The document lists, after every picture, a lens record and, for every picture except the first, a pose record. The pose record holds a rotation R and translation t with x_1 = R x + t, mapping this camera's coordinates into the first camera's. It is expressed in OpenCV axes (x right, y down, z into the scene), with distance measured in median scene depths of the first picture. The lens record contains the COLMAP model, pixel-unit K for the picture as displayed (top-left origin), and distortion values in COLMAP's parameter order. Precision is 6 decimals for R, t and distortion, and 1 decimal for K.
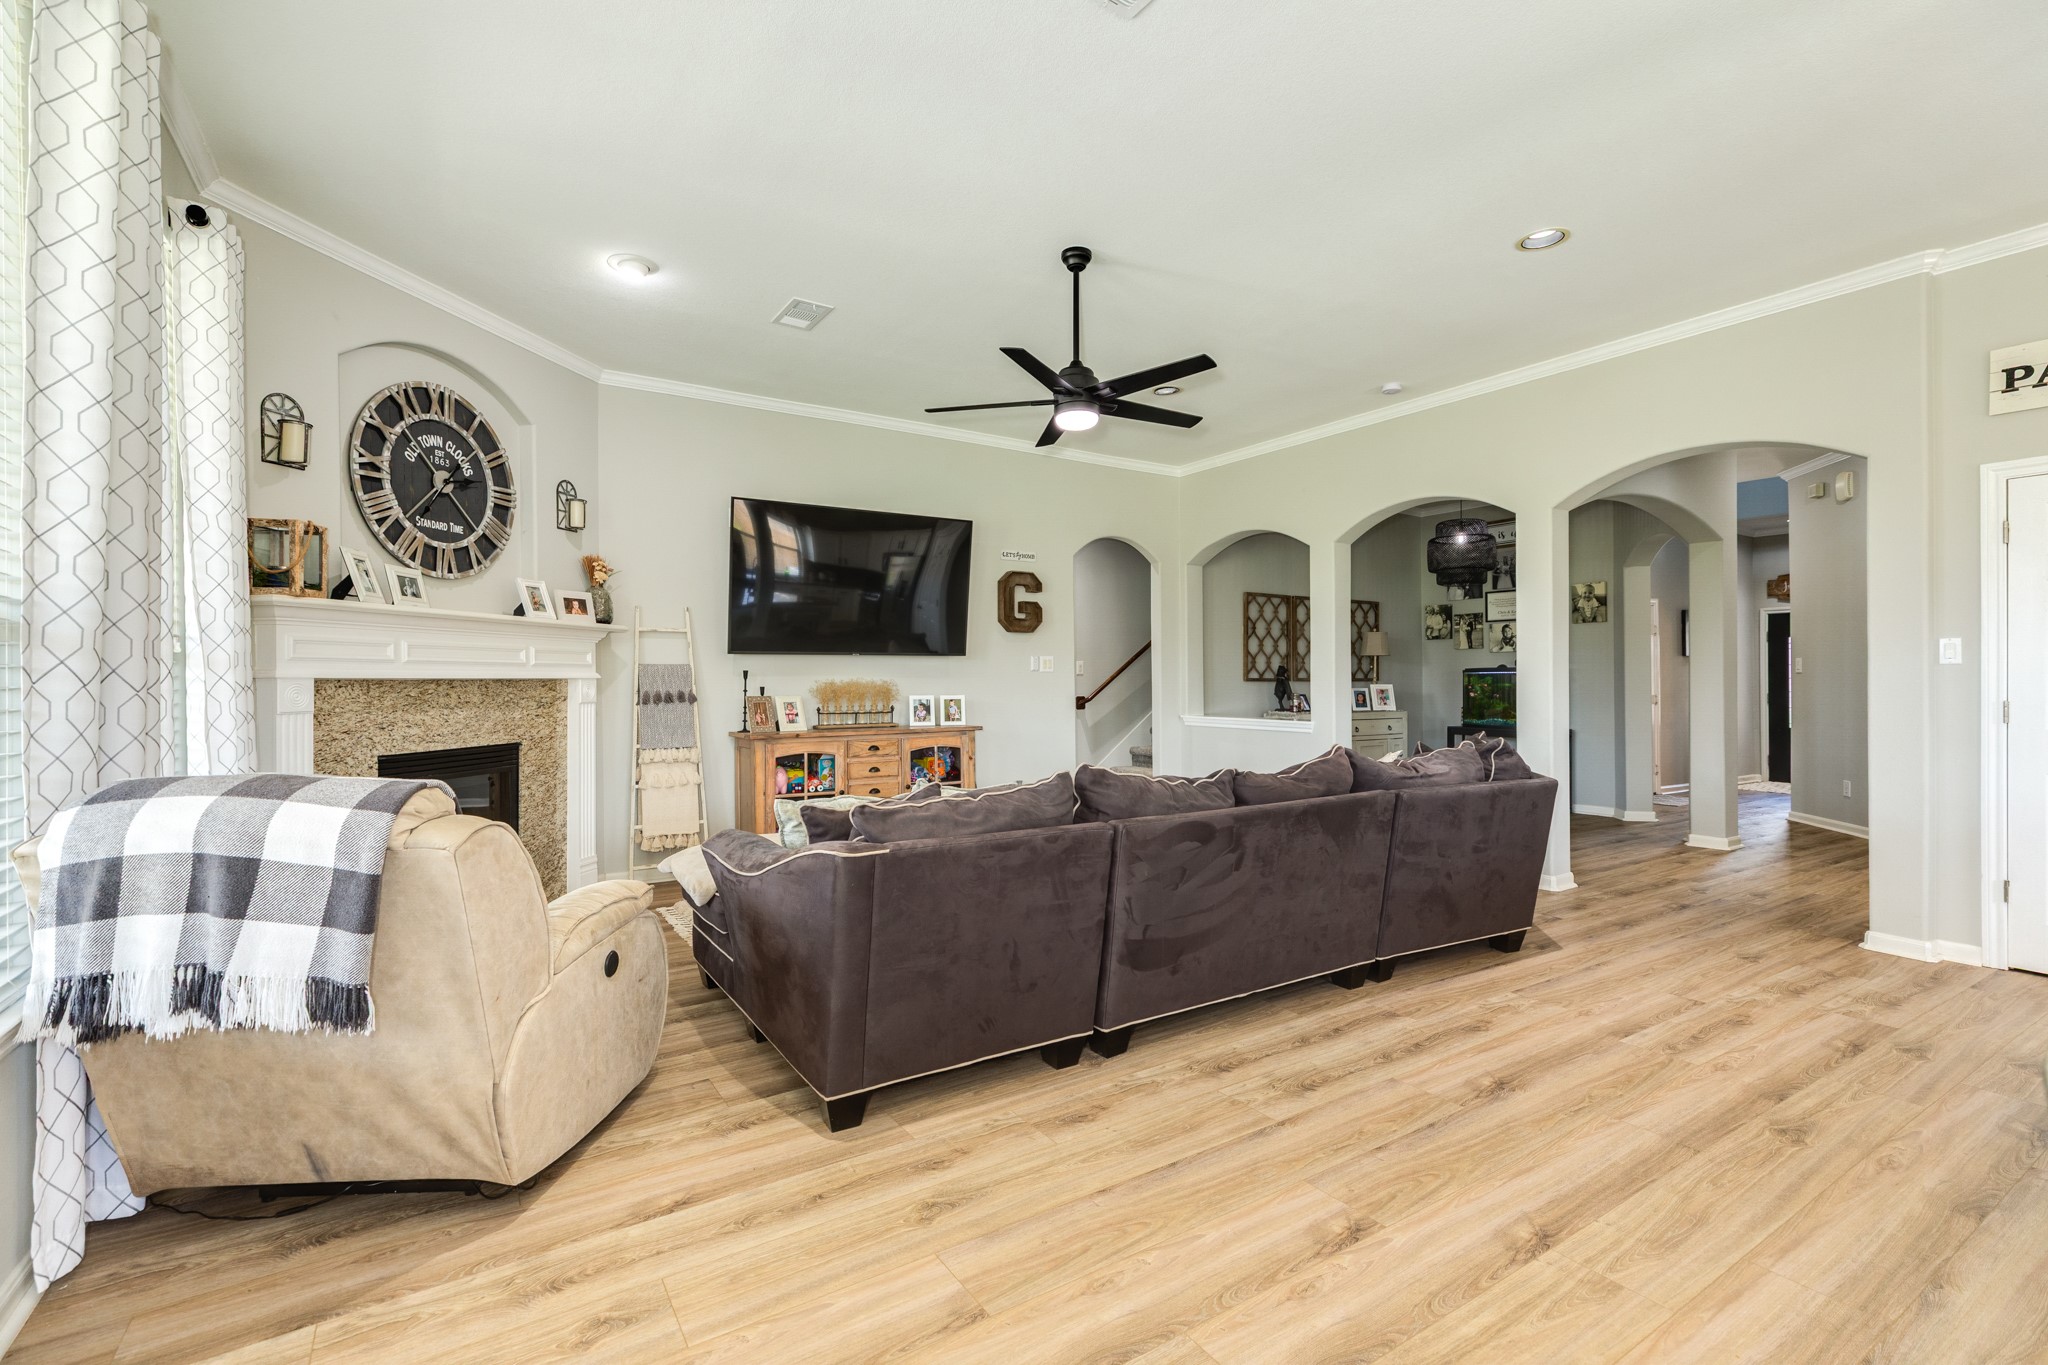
lens RADIAL K [[912.5, 0, 1024.7], [0, 912.5, 684.8], [0, 0, 1]] dist [0.004124, -0.000708]
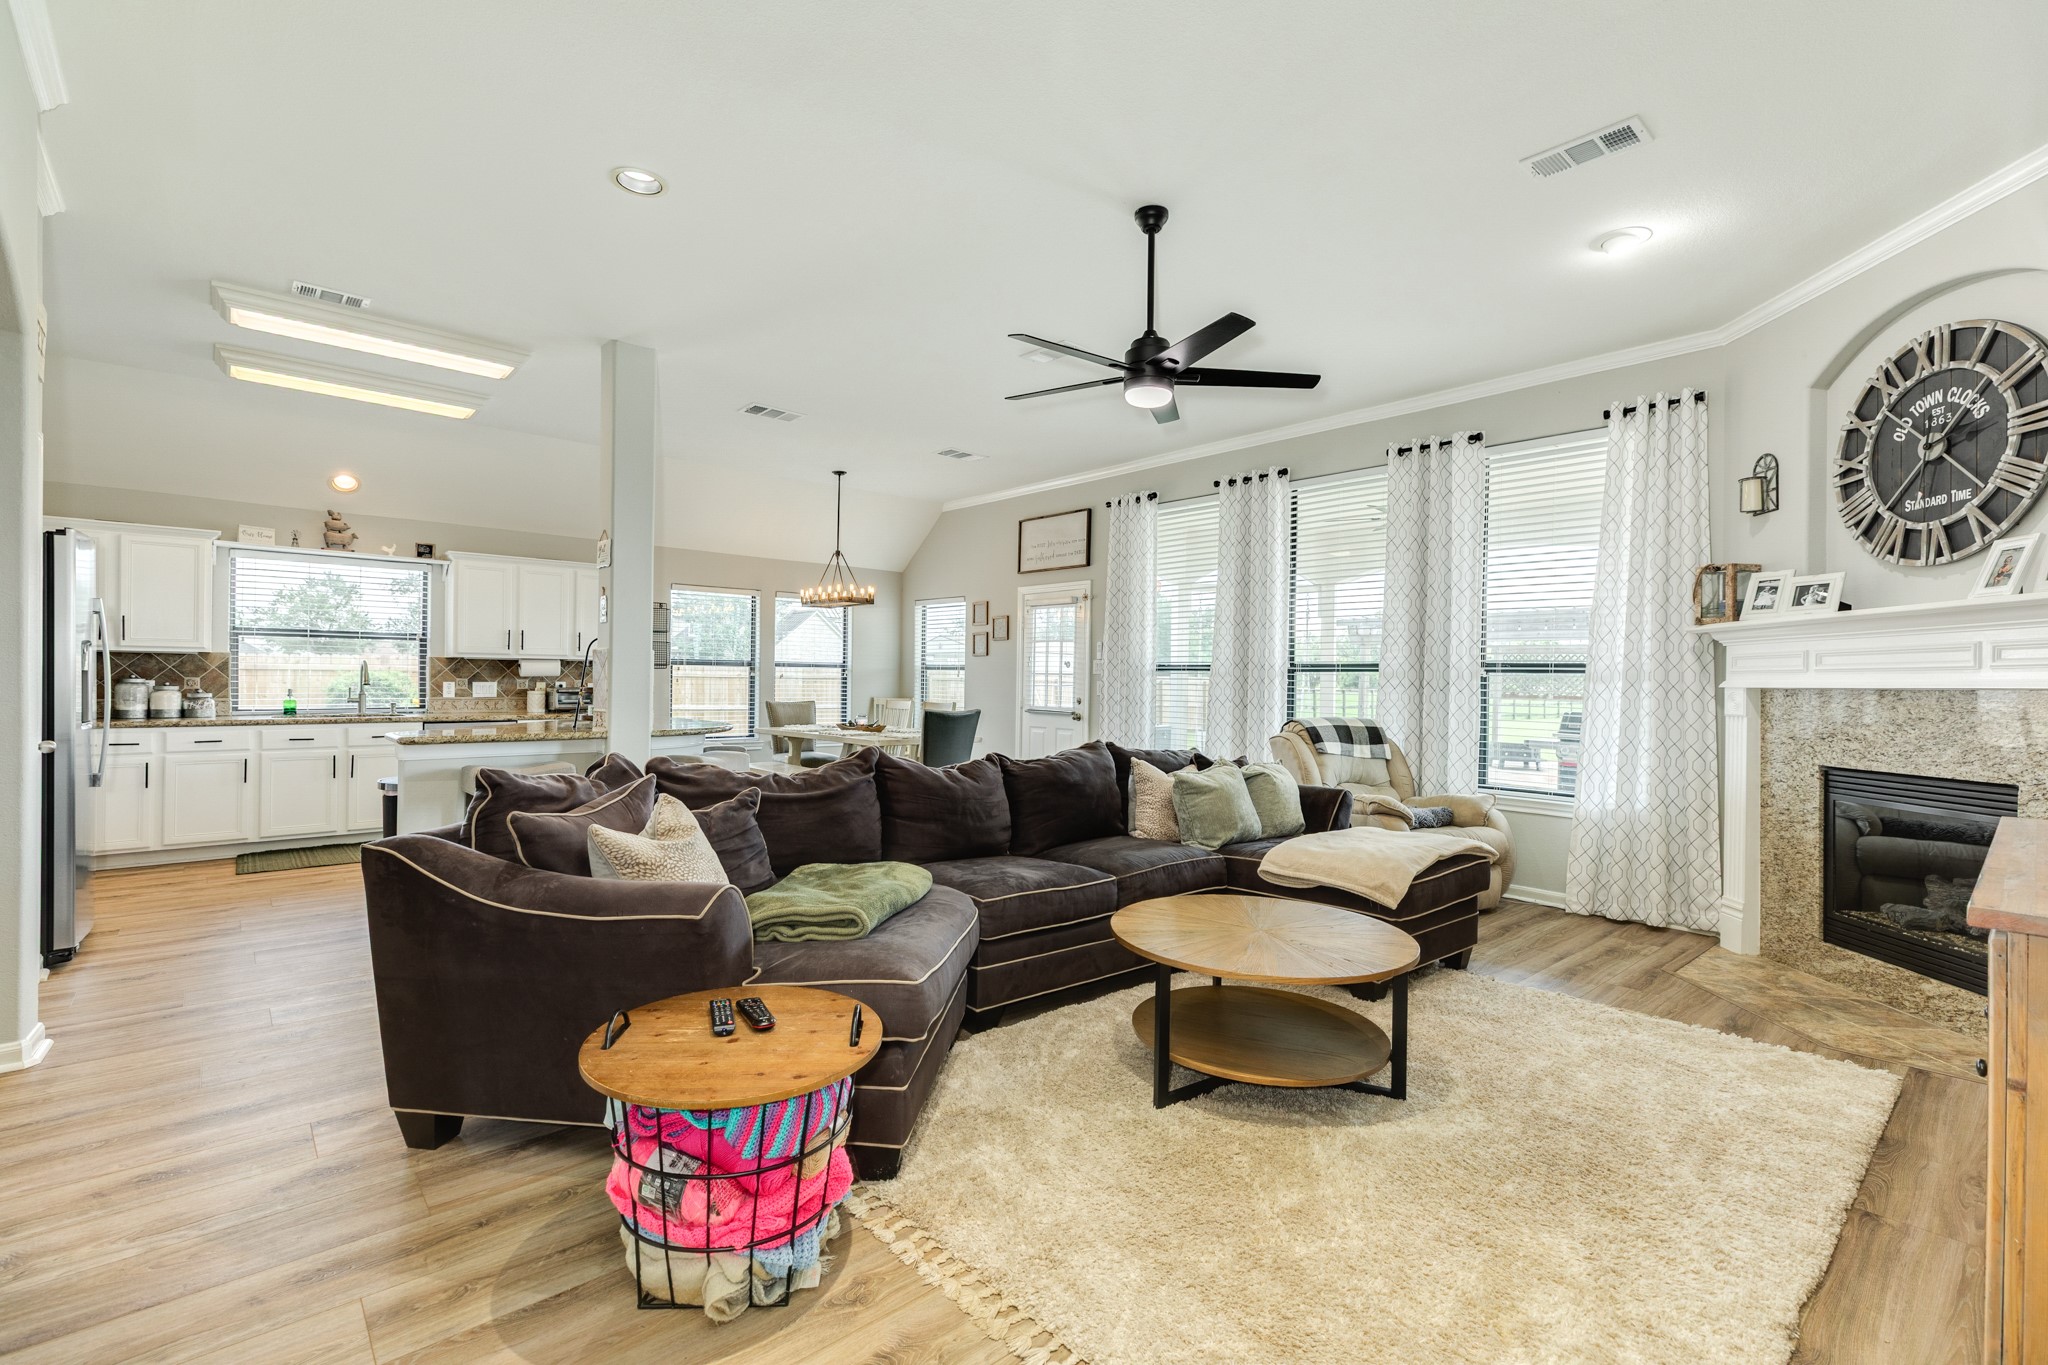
lens RADIAL K [[912.5, 0, 1023.0], [0, 912.5, 681.4], [0, 0, 1]] dist [0.004124, -0.000708]
pose [[-0.987870, -0.013142, -0.154723, 0.325335], [-0.013643, 0.999905, 0.002180, -0.004993], [0.154680, 0.004265, -0.987955, 1.918960]]
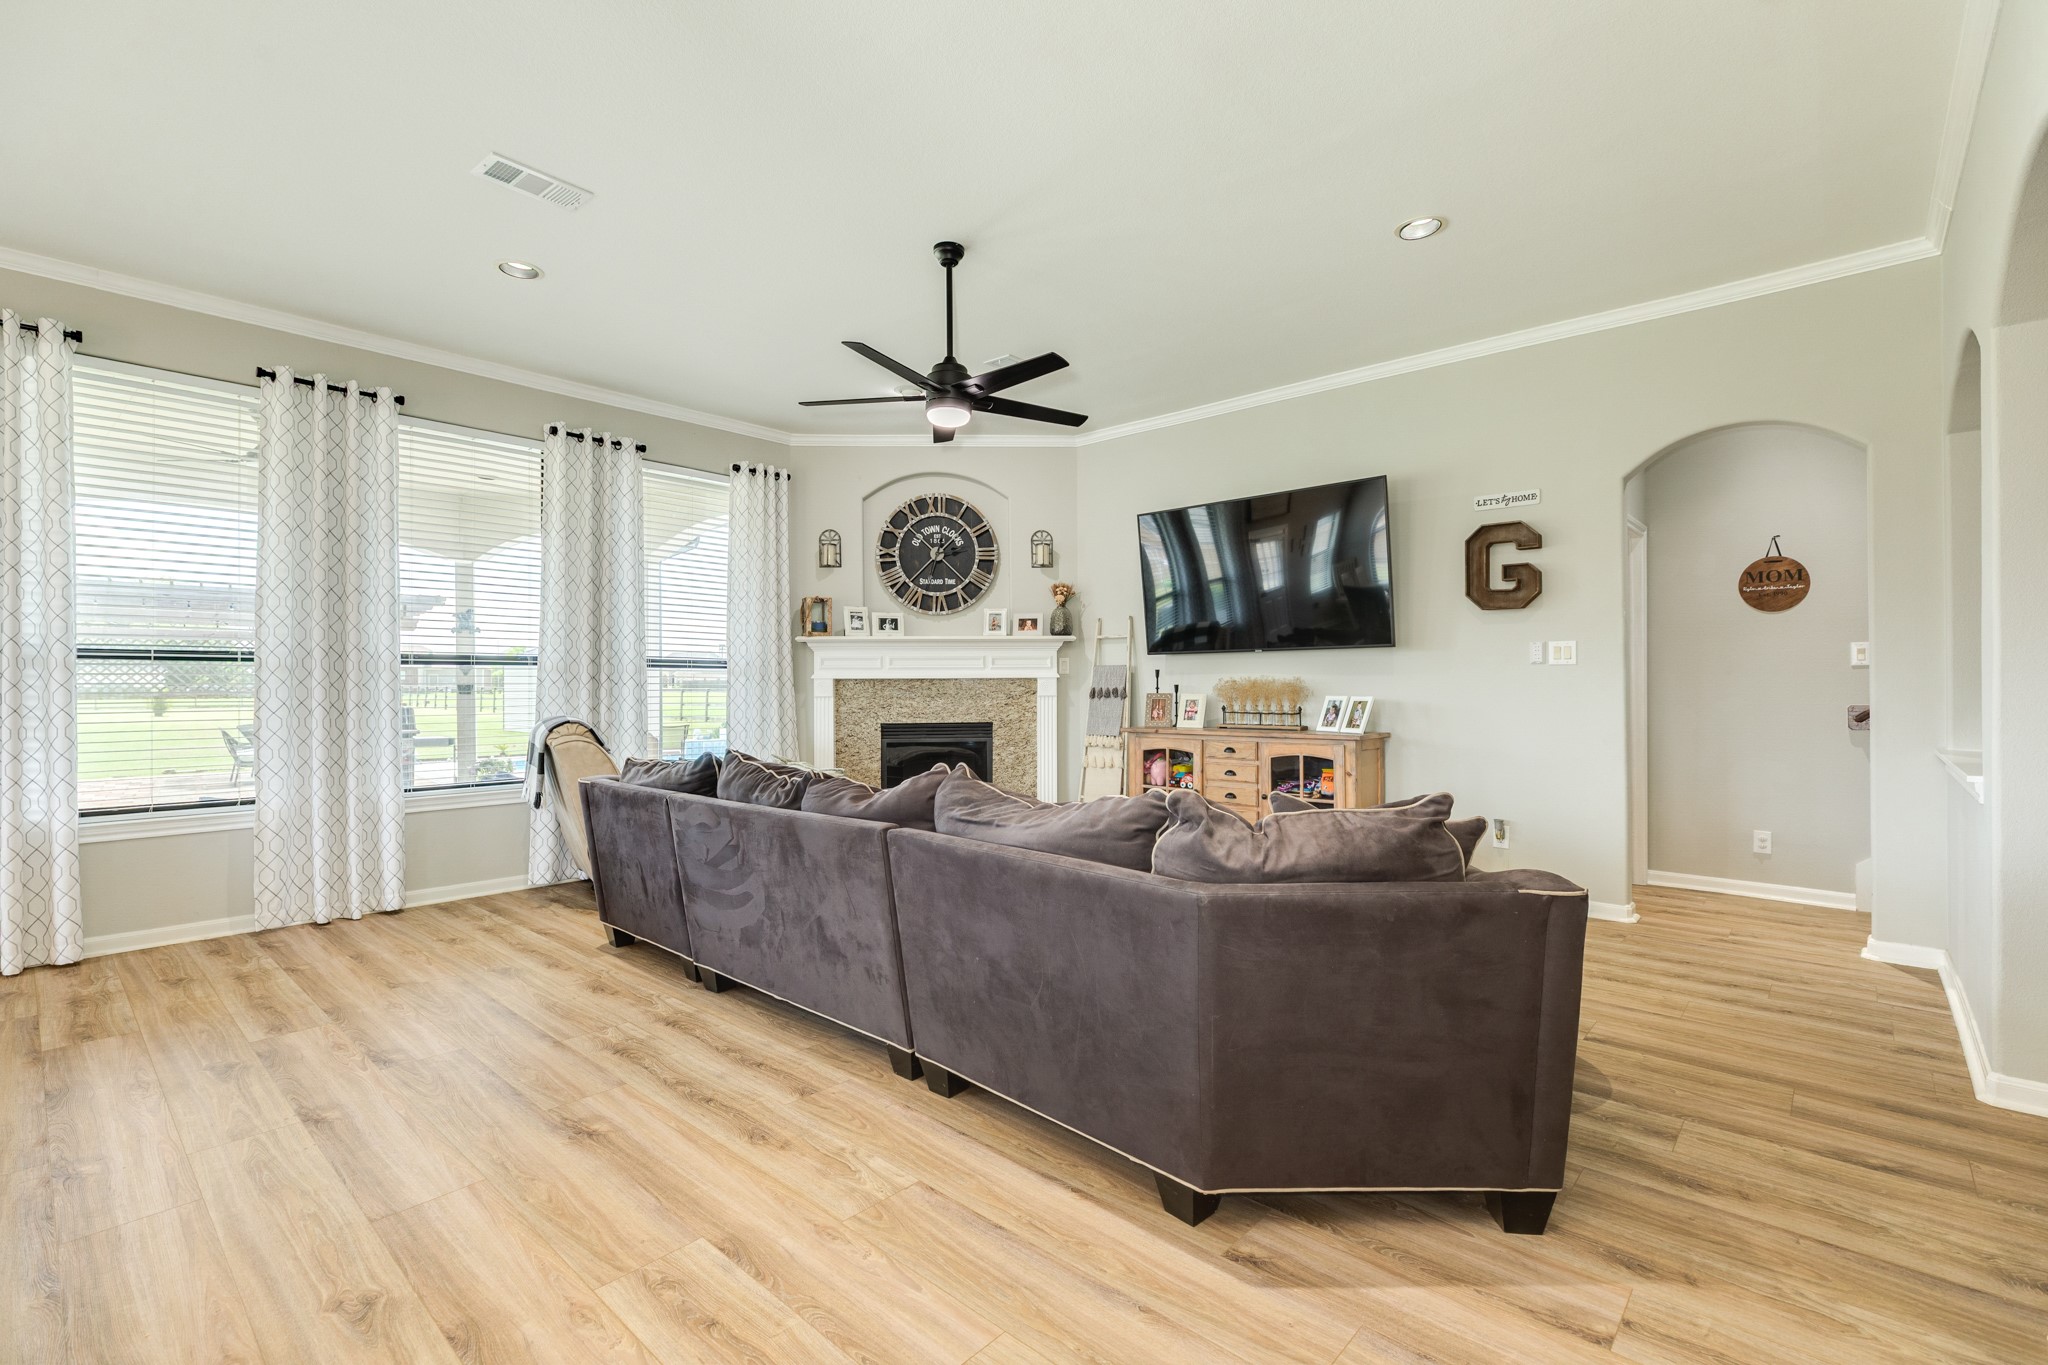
lens RADIAL K [[912.5, 0, 1021.8], [0, 912.5, 681.6], [0, 0, 1]] dist [0.004124, -0.000708]
pose [[0.262302, 0.001698, -0.964984, 1.056702], [-0.000731, 0.999999, 0.001560, -0.004344], [0.964985, 0.000297, 0.262303, 0.830971]]
